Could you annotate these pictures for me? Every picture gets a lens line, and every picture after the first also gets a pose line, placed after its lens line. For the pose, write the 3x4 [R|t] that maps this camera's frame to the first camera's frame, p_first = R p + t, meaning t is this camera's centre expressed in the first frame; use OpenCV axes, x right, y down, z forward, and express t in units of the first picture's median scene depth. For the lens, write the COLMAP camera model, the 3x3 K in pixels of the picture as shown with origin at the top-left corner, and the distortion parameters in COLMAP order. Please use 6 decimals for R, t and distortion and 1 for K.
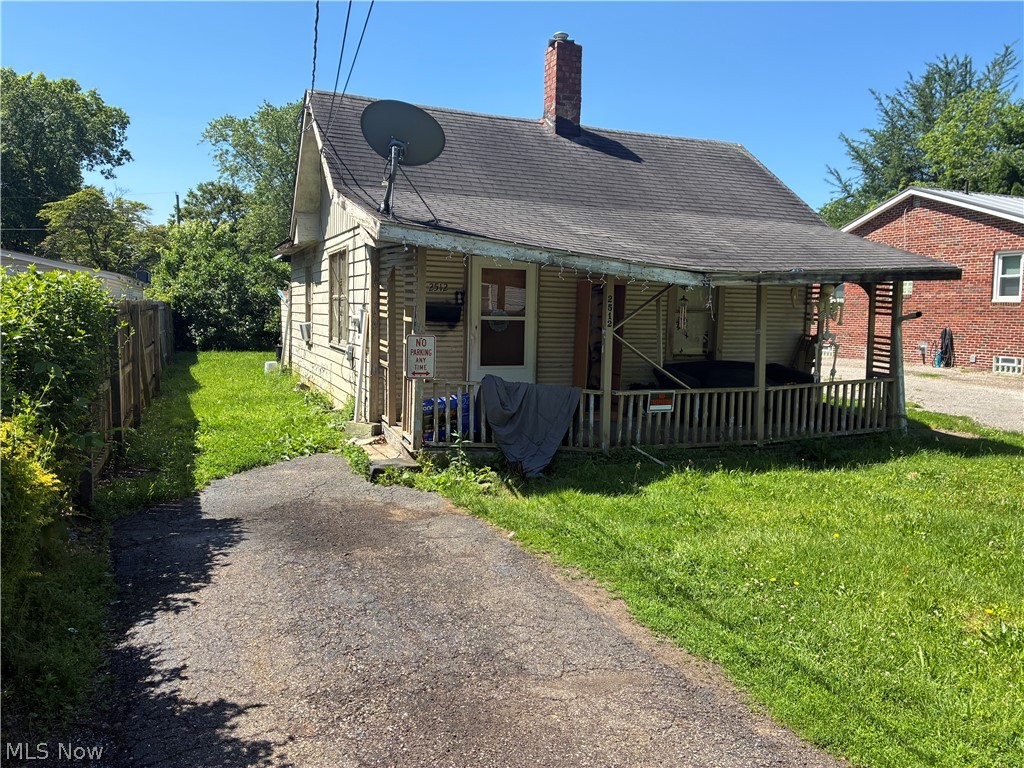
lens RADIAL K [[769.7, 0, 512.0], [0, 769.7, 384.0], [0, 0, 1]] dist [0.055037, -0.066425]
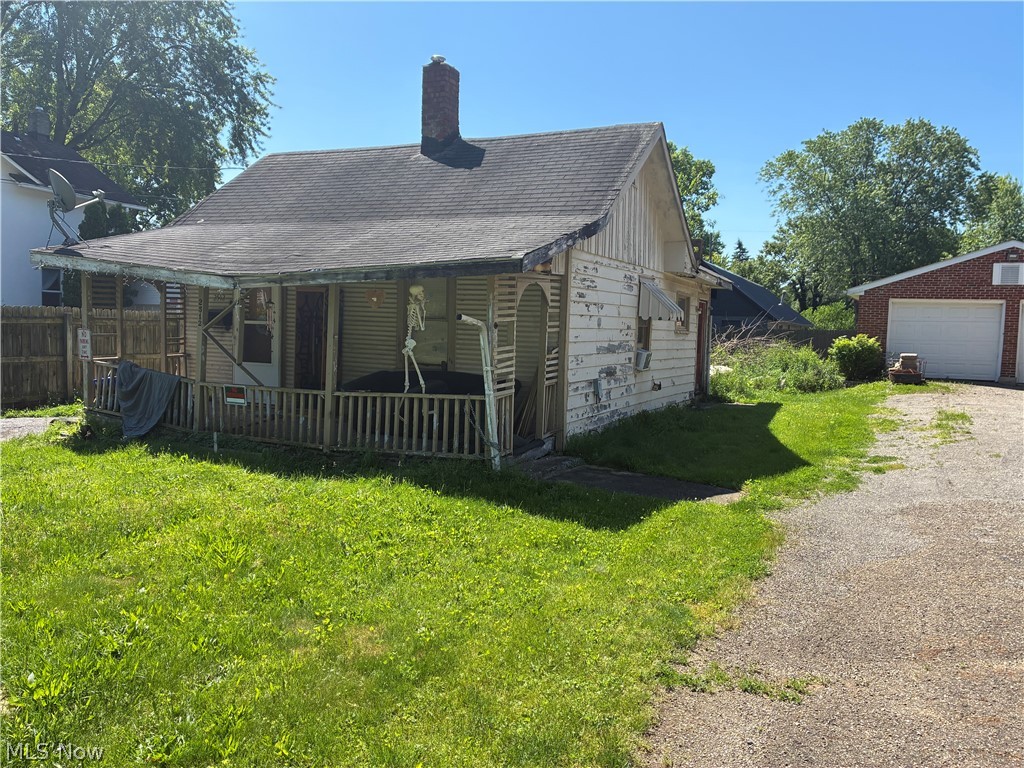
lens RADIAL K [[769.7, 0, 512.0], [0, 769.7, 384.0], [0, 0, 1]] dist [0.055037, -0.066425]
pose [[0.676507, 0.055184, -0.734366, 0.923032], [-0.087301, 0.996166, -0.005566, -0.015253], [0.731244, 0.067876, 0.678731, 0.392502]]
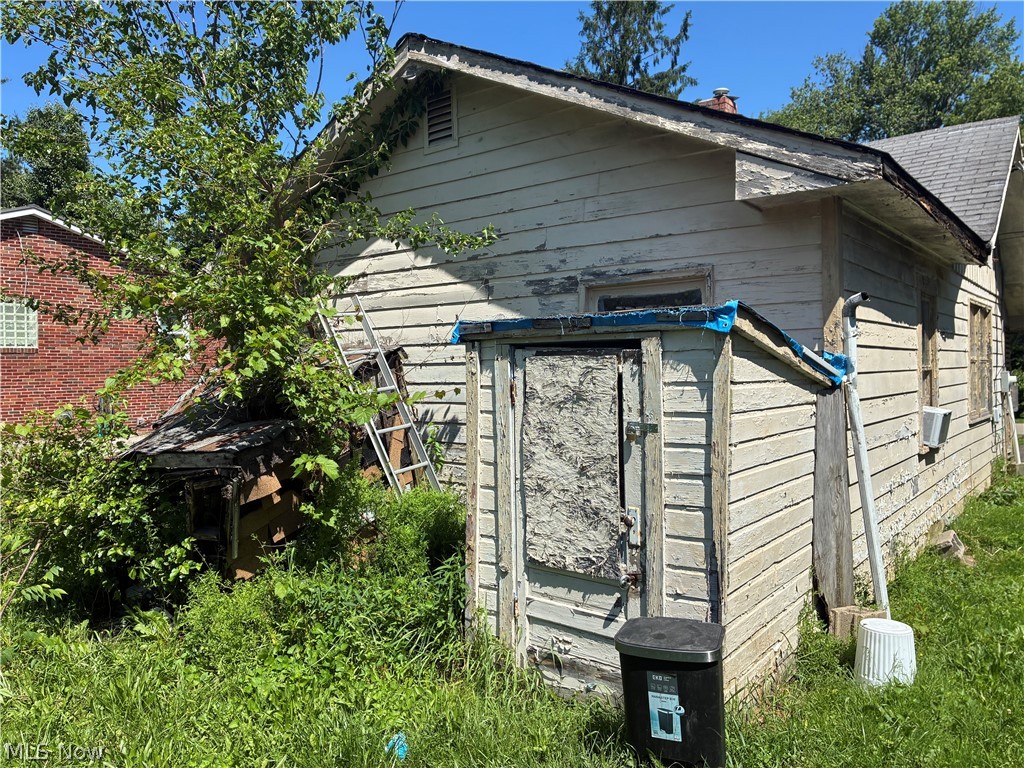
lens RADIAL K [[771.6, 0, 504.0], [0, 771.6, 379.9], [0, 0, 1]] dist [0.034913, -0.010670]
pose [[-0.500537, -0.024988, 0.865355, -0.652866], [0.085774, 0.993233, 0.078294, -0.186833], [-0.861456, 0.113414, -0.495007, 1.738555]]
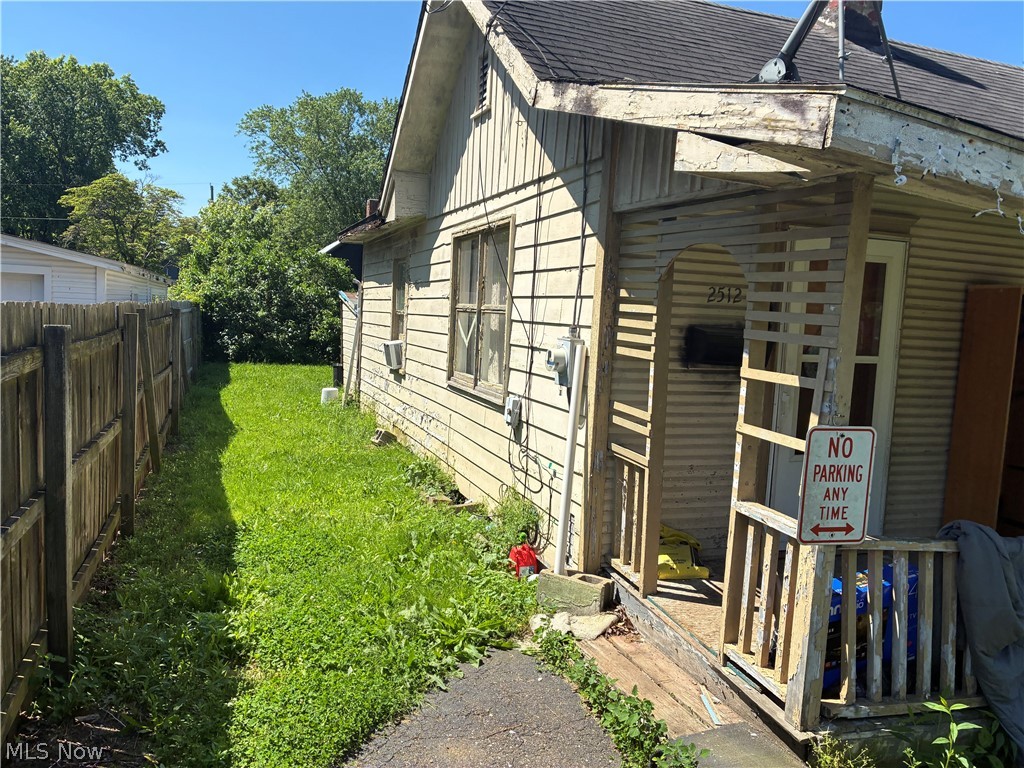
lens RADIAL K [[771.6, 0, 504.0], [0, 771.6, 379.9], [0, 0, 1]] dist [0.034913, -0.010670]
pose [[0.998826, 0.026370, -0.040646, -0.168763], [-0.026759, 0.999601, -0.009071, -0.050034], [0.040390, 0.010148, 0.999132, 0.394937]]
